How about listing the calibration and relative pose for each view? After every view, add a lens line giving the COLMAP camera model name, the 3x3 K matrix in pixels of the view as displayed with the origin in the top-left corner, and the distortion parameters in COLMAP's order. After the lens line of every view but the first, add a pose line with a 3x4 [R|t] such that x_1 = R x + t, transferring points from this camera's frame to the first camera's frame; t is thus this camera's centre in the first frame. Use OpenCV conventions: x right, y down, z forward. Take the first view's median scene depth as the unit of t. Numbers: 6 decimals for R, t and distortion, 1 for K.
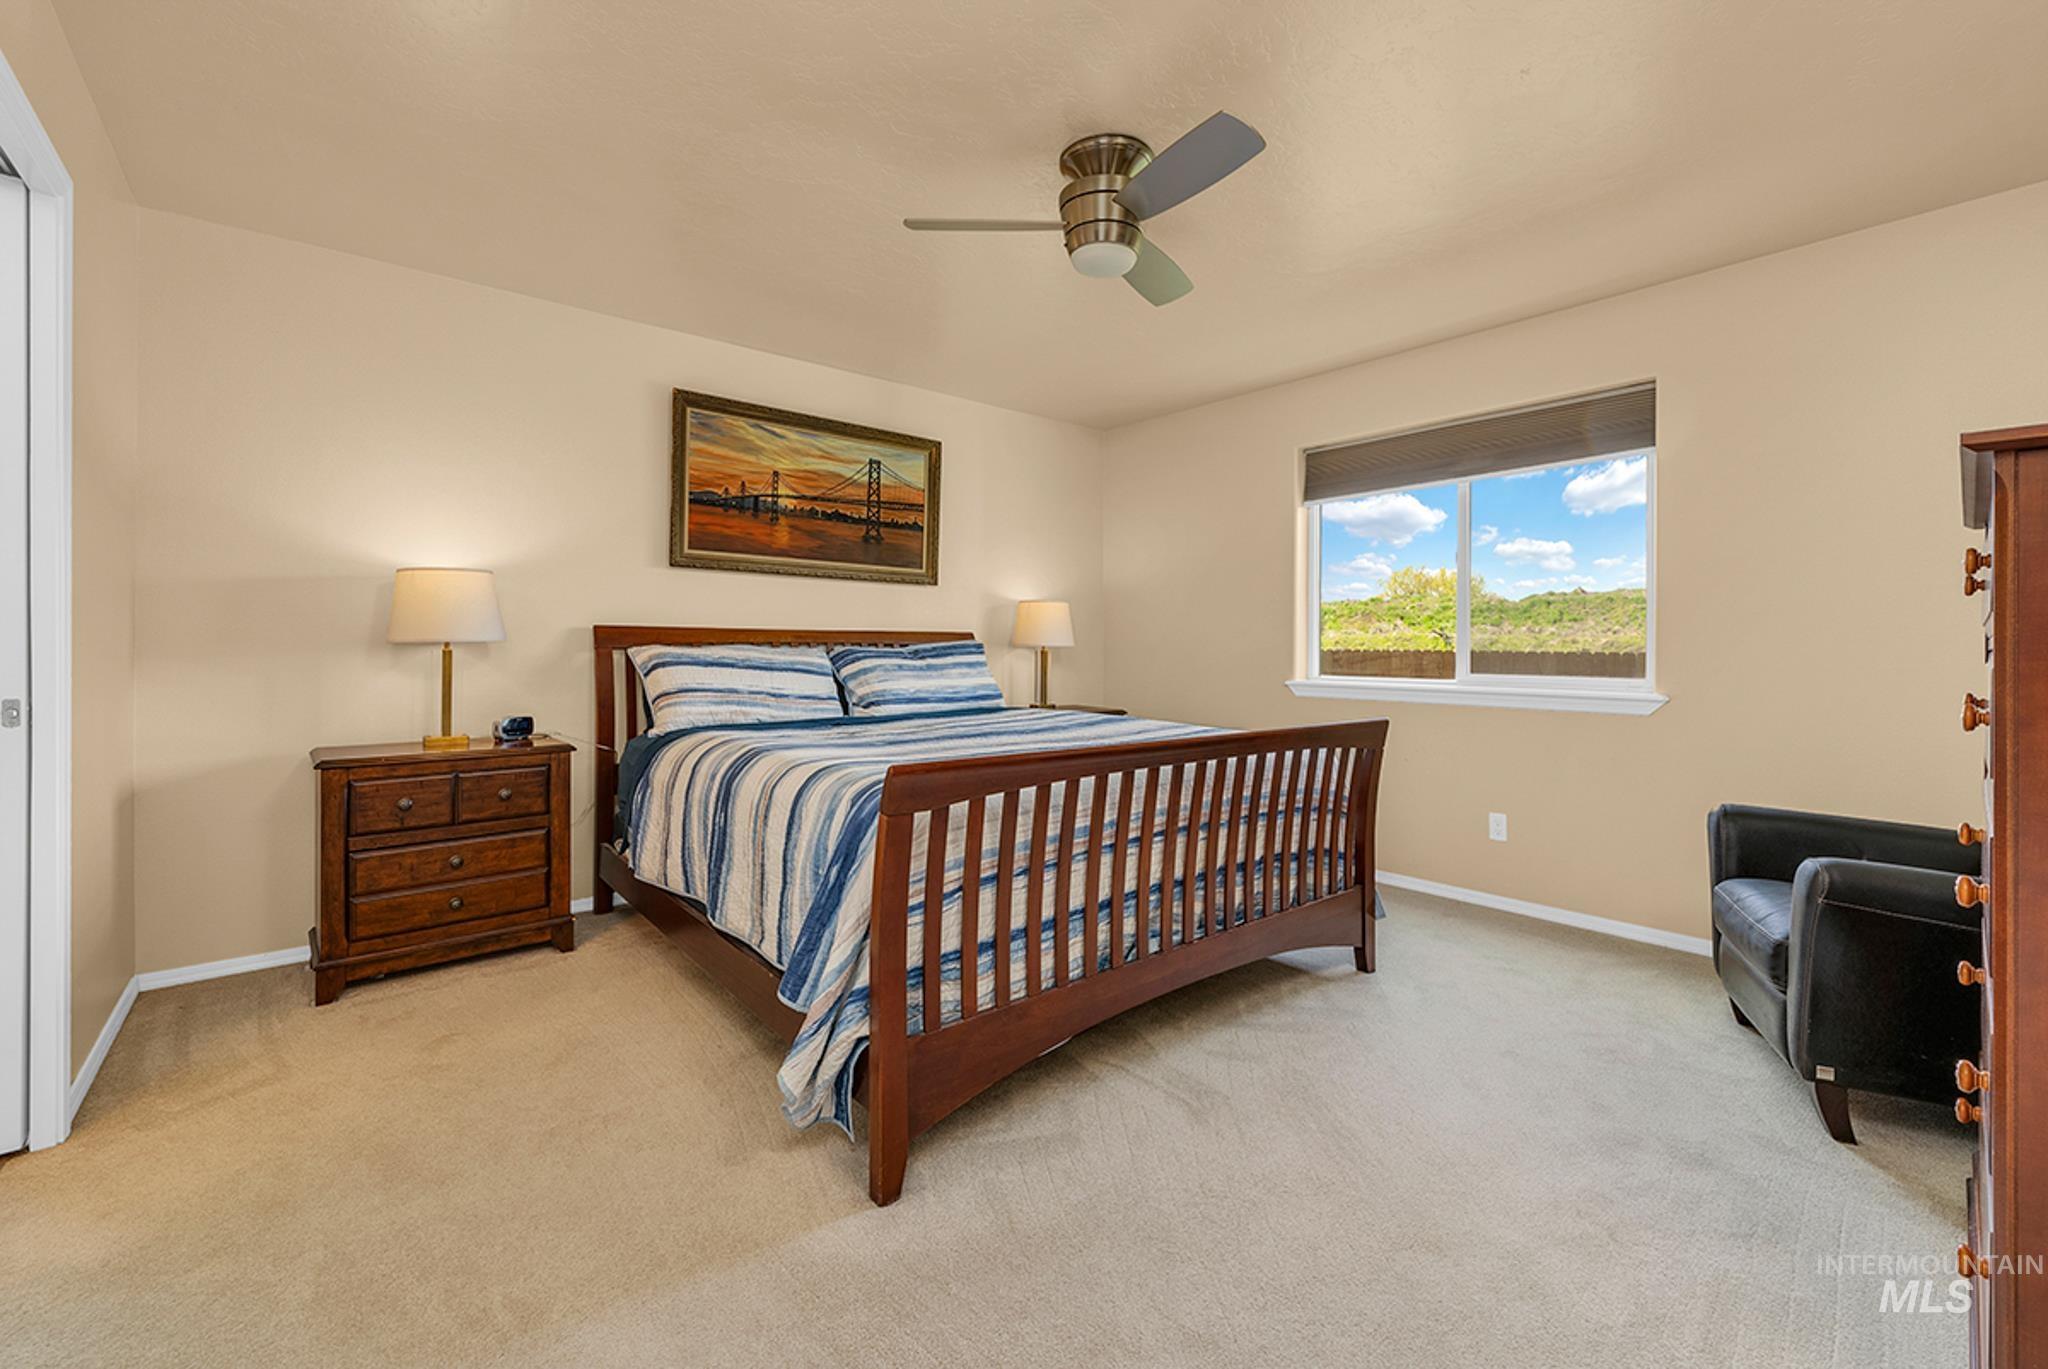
lens RADIAL K [[828.5, 0, 1022.6], [0, 828.5, 640.9], [0, 0, 1]] dist [0.000201, 0.000162]
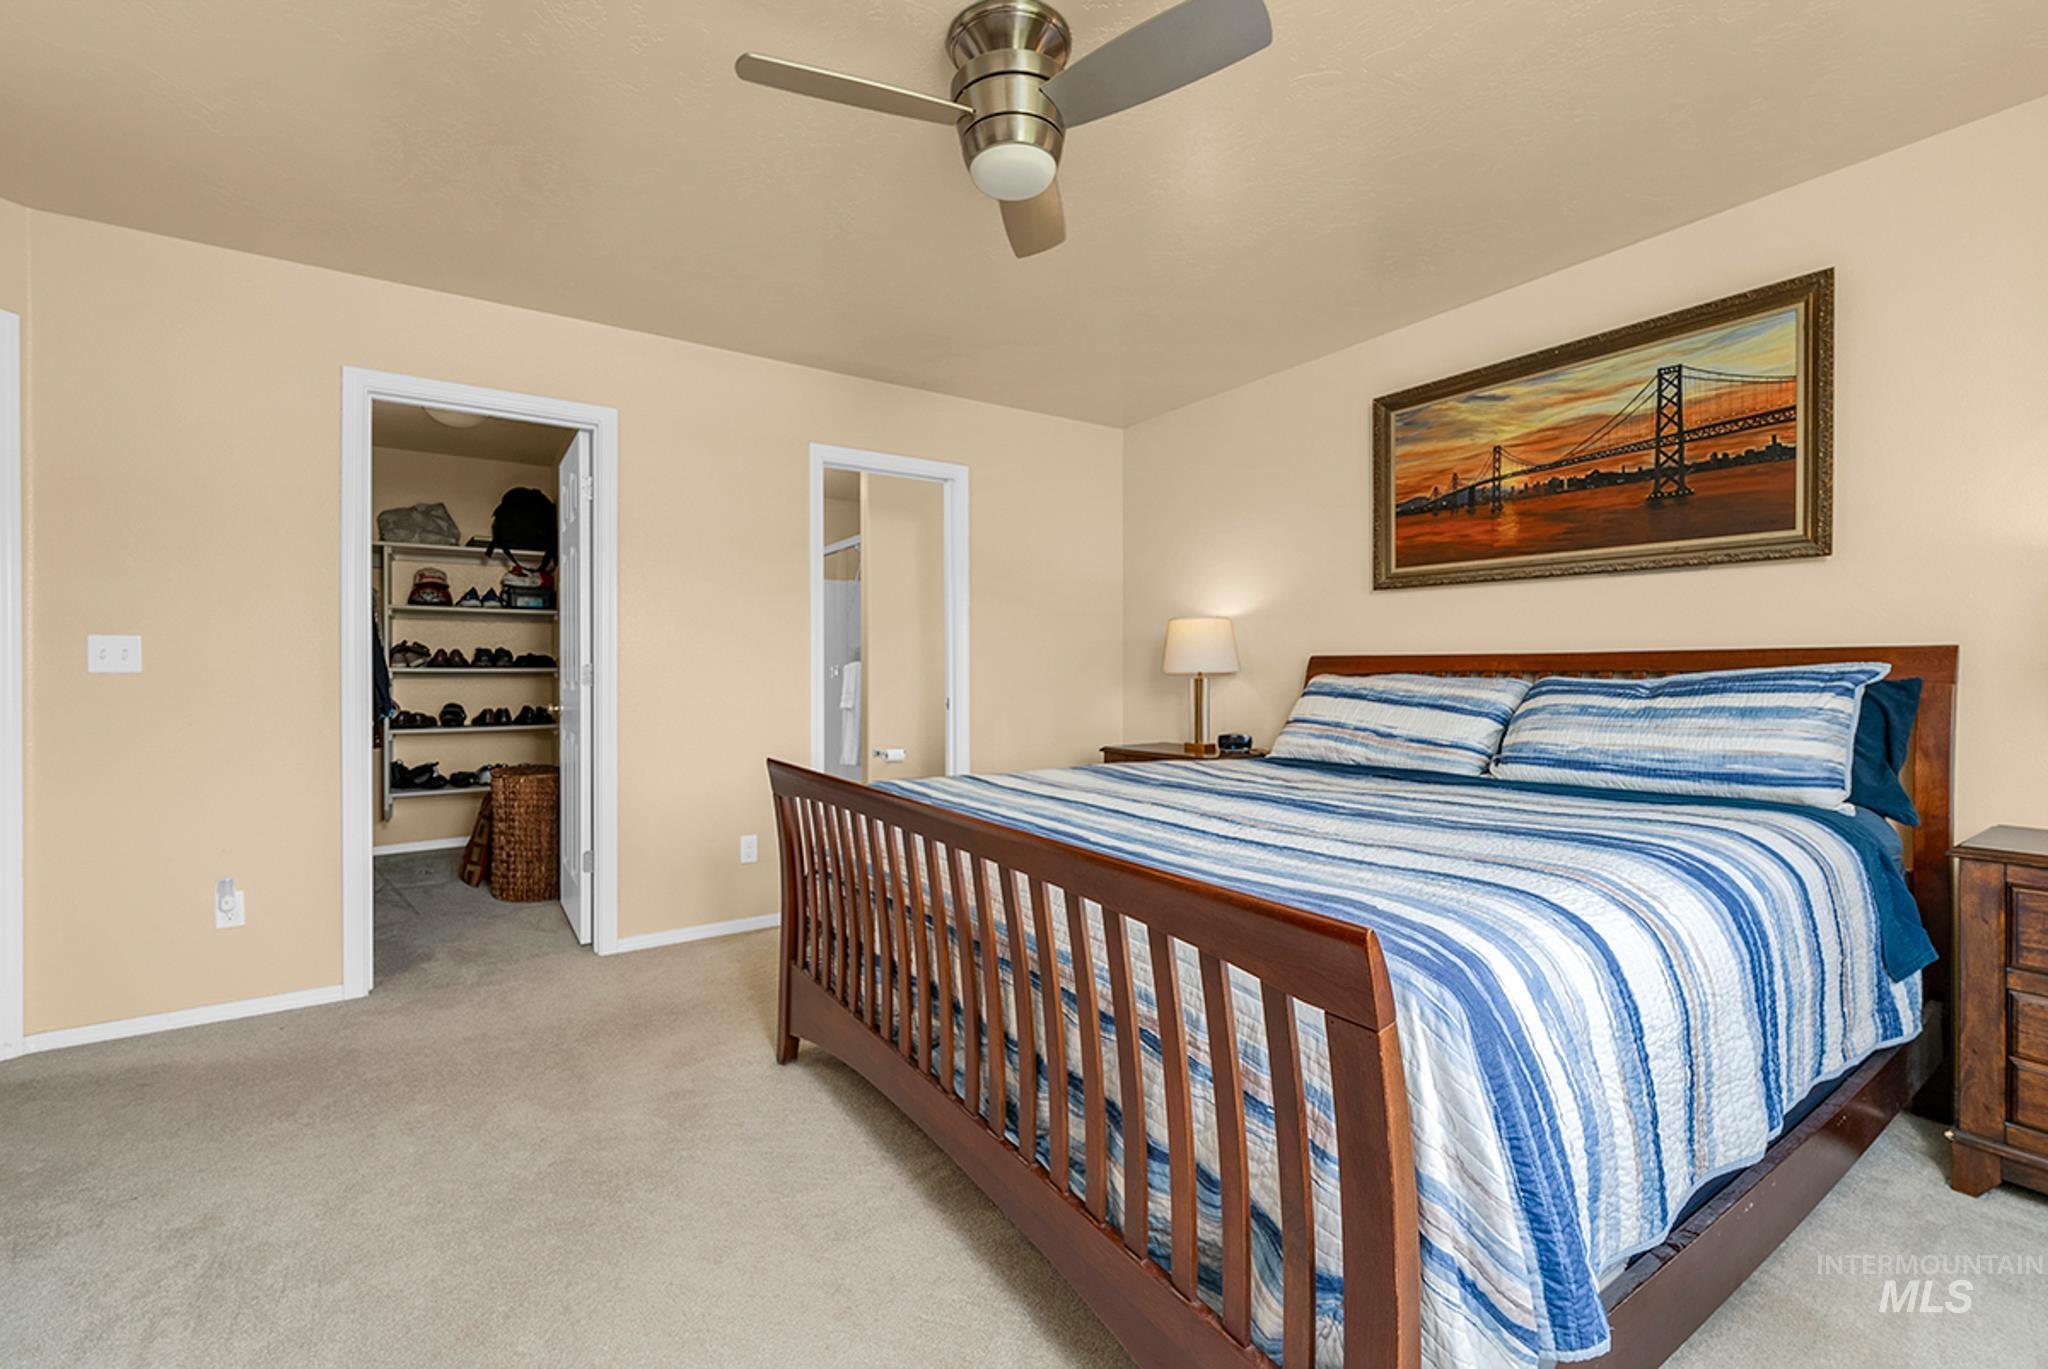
lens RADIAL K [[839.4, 0, 1014.0], [0, 839.4, 670.3], [0, 0, 1]] dist [-0.000421, 0.000003]
pose [[-0.093132, -0.010636, -0.995597, 0.505698], [-0.001371, 0.999943, -0.010554, 0.009415], [0.995653, 0.000382, -0.093141, 0.627367]]
